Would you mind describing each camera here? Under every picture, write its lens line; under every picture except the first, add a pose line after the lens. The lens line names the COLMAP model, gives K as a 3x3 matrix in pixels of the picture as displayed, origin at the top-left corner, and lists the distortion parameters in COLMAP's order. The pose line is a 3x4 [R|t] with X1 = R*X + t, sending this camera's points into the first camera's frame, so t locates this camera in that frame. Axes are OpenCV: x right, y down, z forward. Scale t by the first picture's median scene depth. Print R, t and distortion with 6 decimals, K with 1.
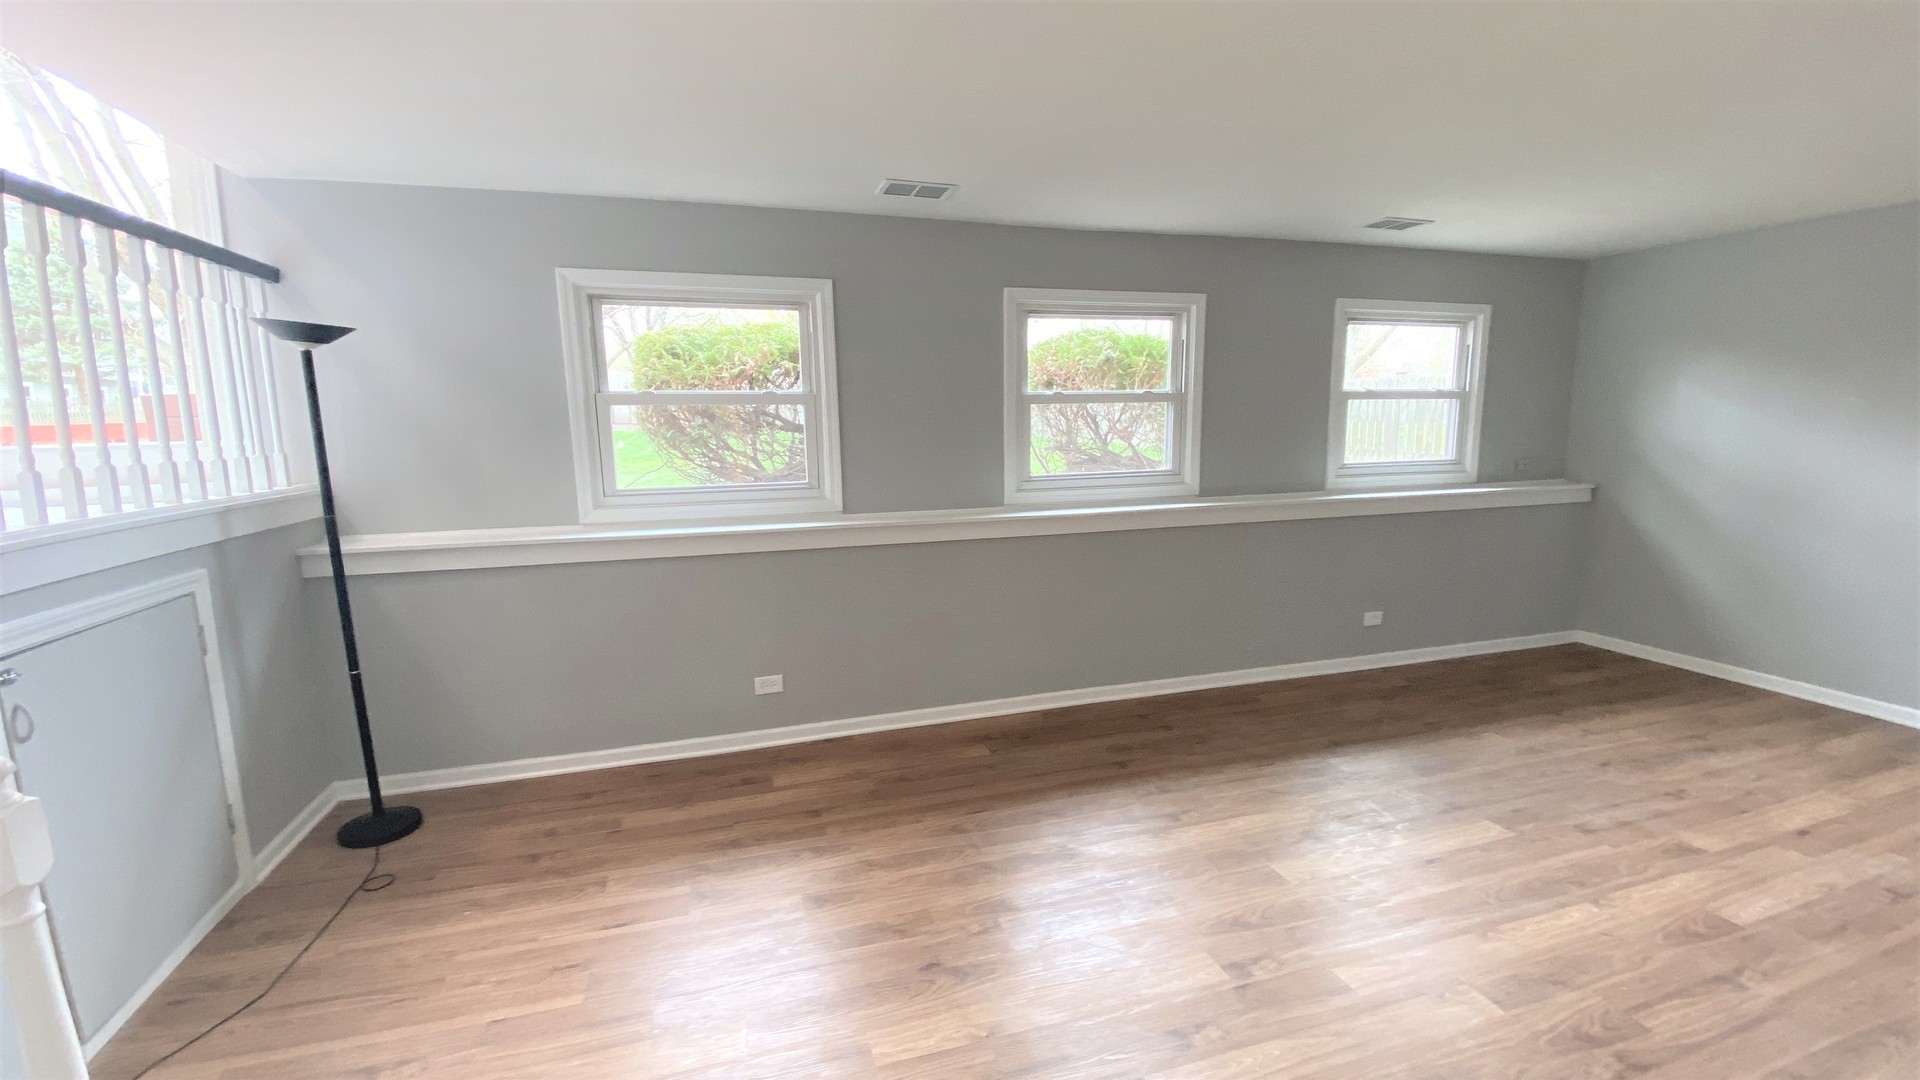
lens RADIAL K [[766.6, 0, 957.0], [0, 766.6, 540.2], [0, 0, 1]] dist [0.014228, -0.014299]
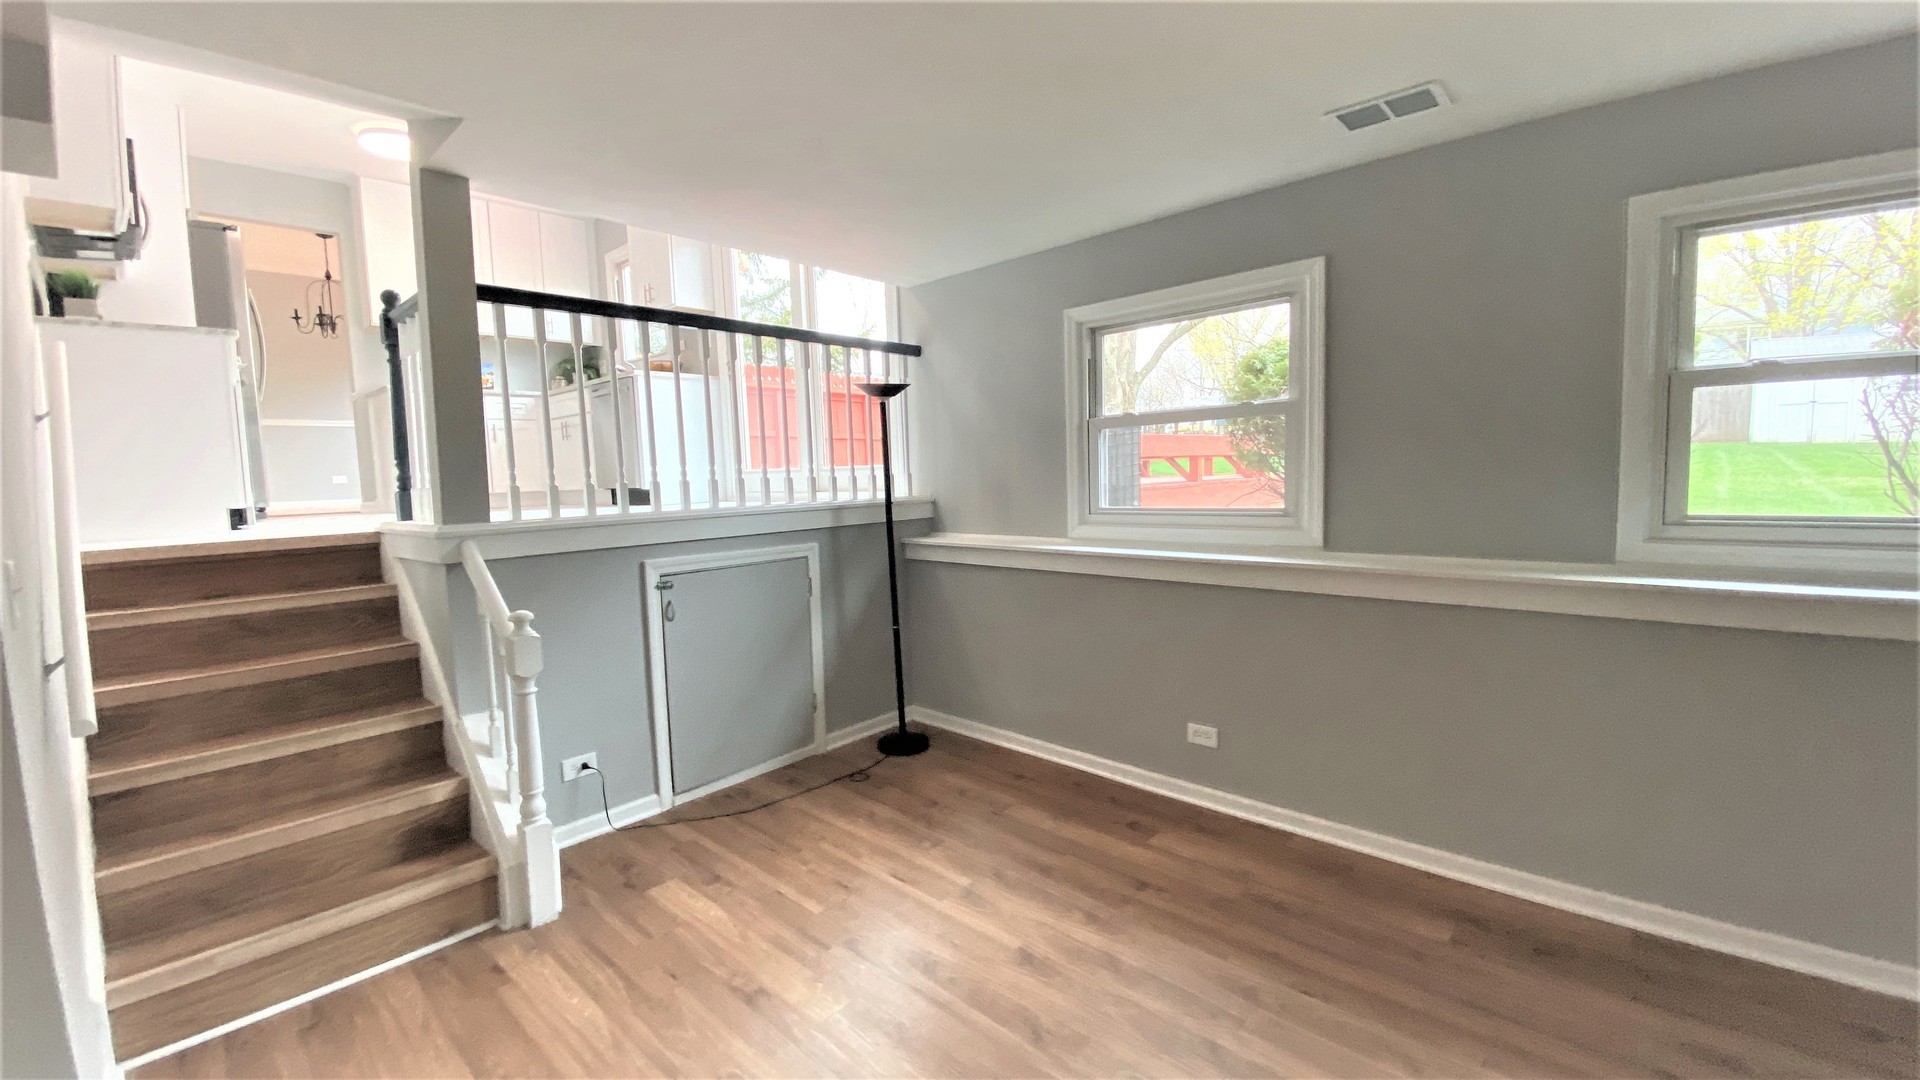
lens RADIAL K [[766.6, 0, 947.3], [0, 766.6, 535.7], [0, 0, 1]] dist [0.014228, -0.014299]
pose [[0.498011, 0.072306, -0.864151, 0.408516], [-0.103247, 0.994373, 0.023701, -0.033970], [0.861002, 0.077418, 0.502674, 0.325559]]
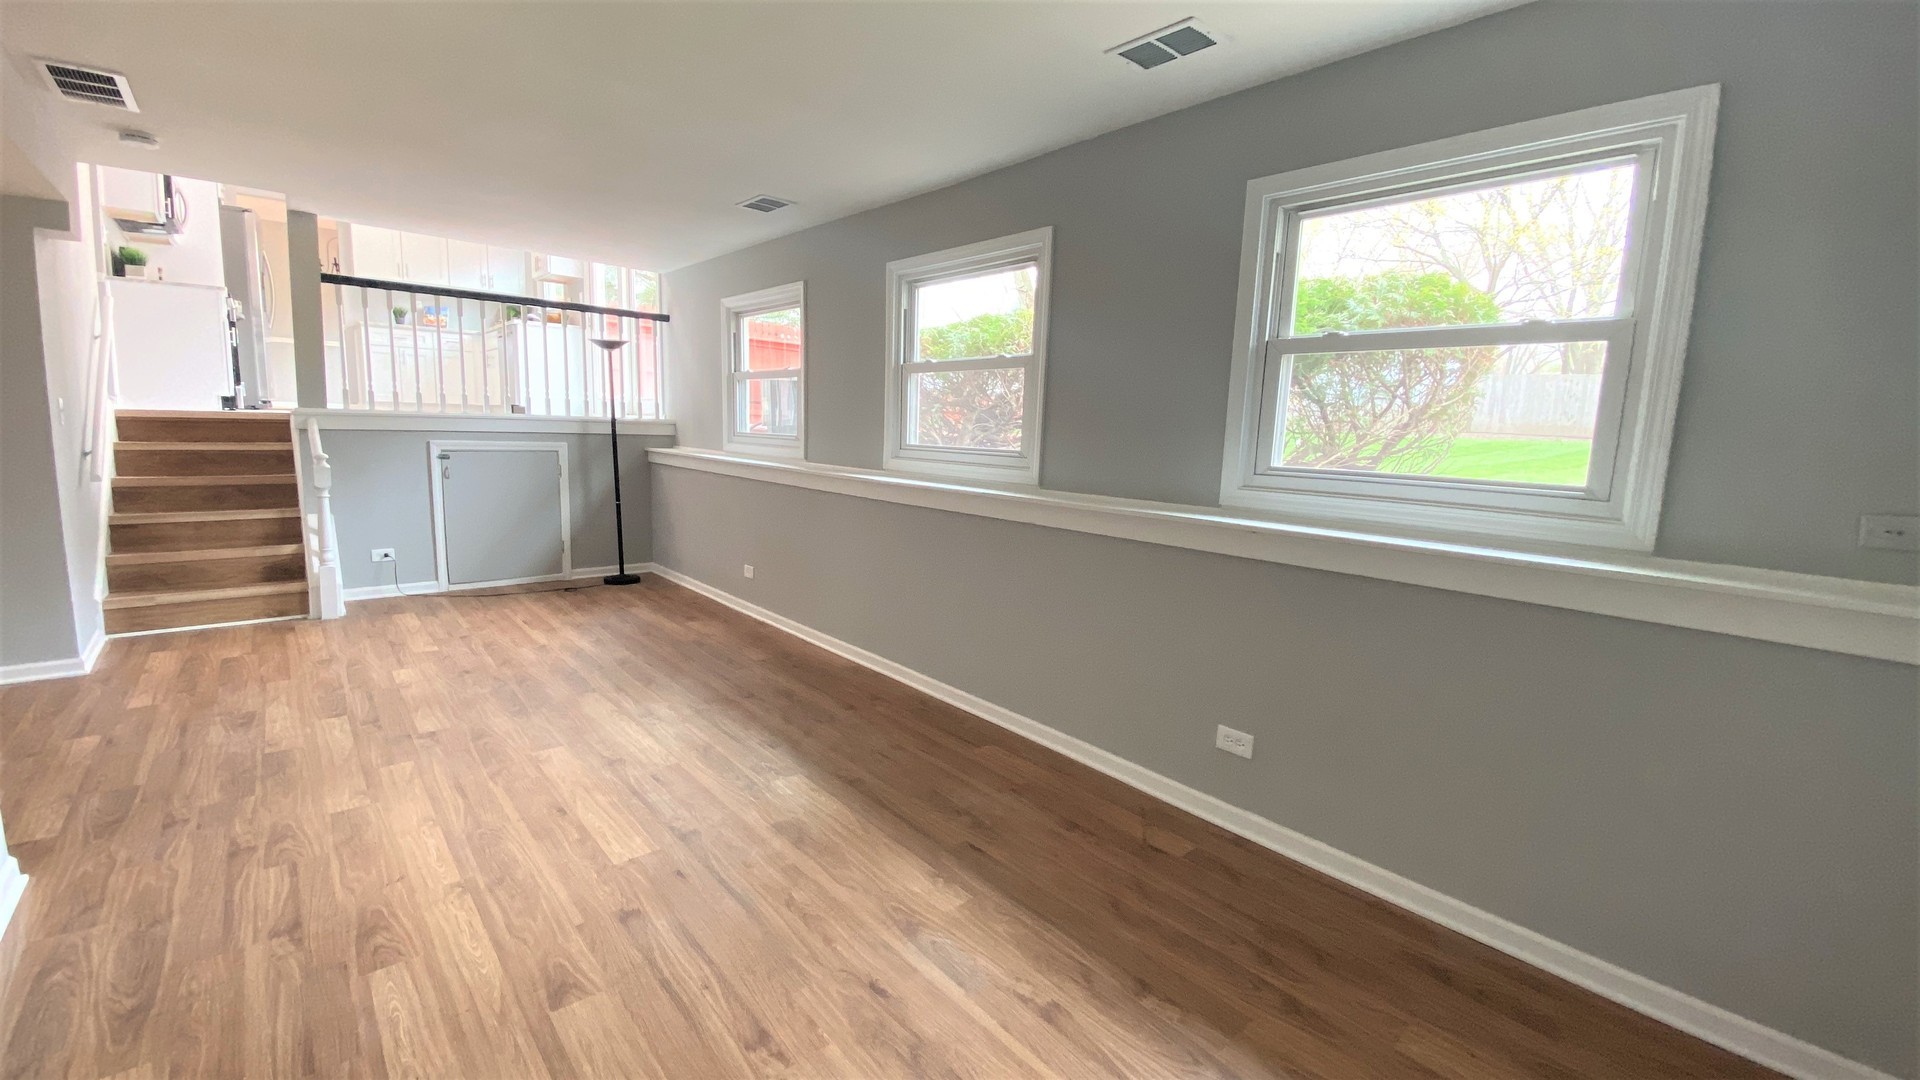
lens RADIAL K [[766.6, 0, 935.2], [0, 766.6, 534.0], [0, 0, 1]] dist [0.014228, -0.014299]
pose [[0.403283, 0.155662, -0.901739, 1.350804], [-0.173035, 0.980620, 0.091892, -0.082625], [0.898567, 0.118974, 0.422402, 0.802853]]
